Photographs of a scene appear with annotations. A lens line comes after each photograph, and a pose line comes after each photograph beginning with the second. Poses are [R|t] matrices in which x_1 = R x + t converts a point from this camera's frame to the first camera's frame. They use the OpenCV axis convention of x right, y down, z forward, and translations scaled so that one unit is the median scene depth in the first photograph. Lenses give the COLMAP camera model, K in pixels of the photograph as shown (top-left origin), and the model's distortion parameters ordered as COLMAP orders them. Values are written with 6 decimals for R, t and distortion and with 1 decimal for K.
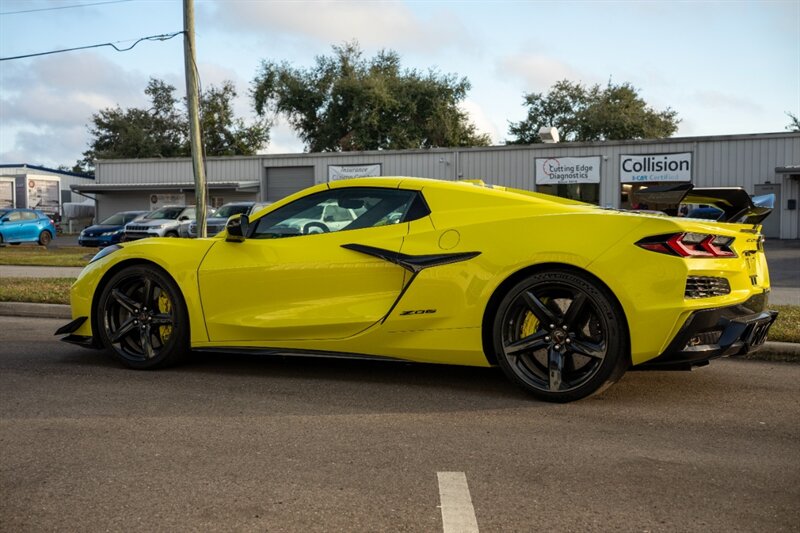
lens RADIAL K [[1130.7, 0, 392.8], [0, 1130.7, 266.7], [0, 0, 1]] dist [0.199201, 0.000000]
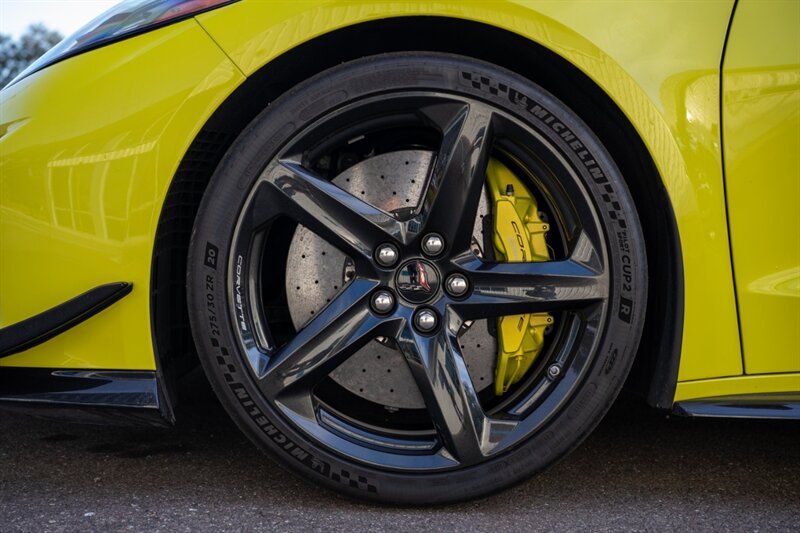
lens RADIAL K [[1130.7, 0, 400.9], [0, 1130.7, 263.9], [0, 0, 1]] dist [0.199201, 0.000000]
pose [[0.871001, -0.000173, 0.491281, -0.069461], [0.001974, 0.999993, -0.003147, 0.008588], [-0.491277, 0.003711, 0.870995, 0.165427]]
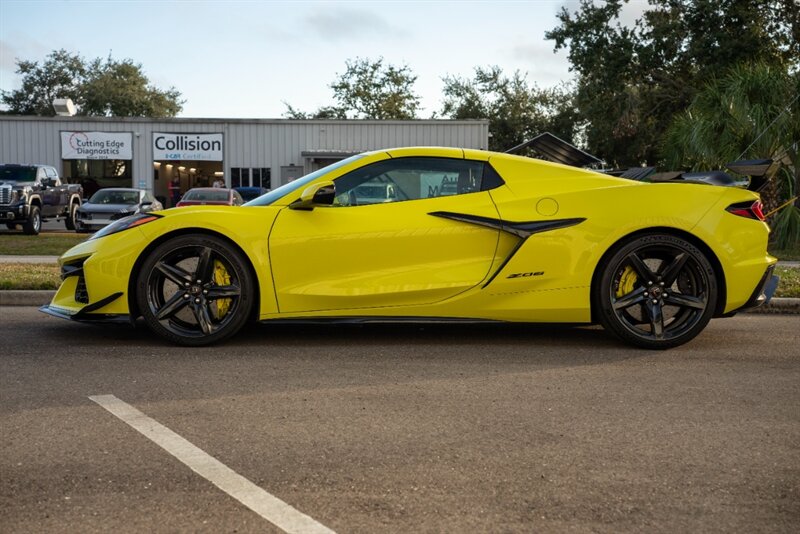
lens RADIAL K [[1130.7, 0, 397.8], [0, 1130.7, 267.3], [0, 0, 1]] dist [0.199201, 0.000000]
pose [[0.877338, -0.022411, 0.479349, -0.107514], [0.013704, 0.999672, 0.021656, 0.001457], [-0.479677, -0.012430, 0.877357, 0.021196]]
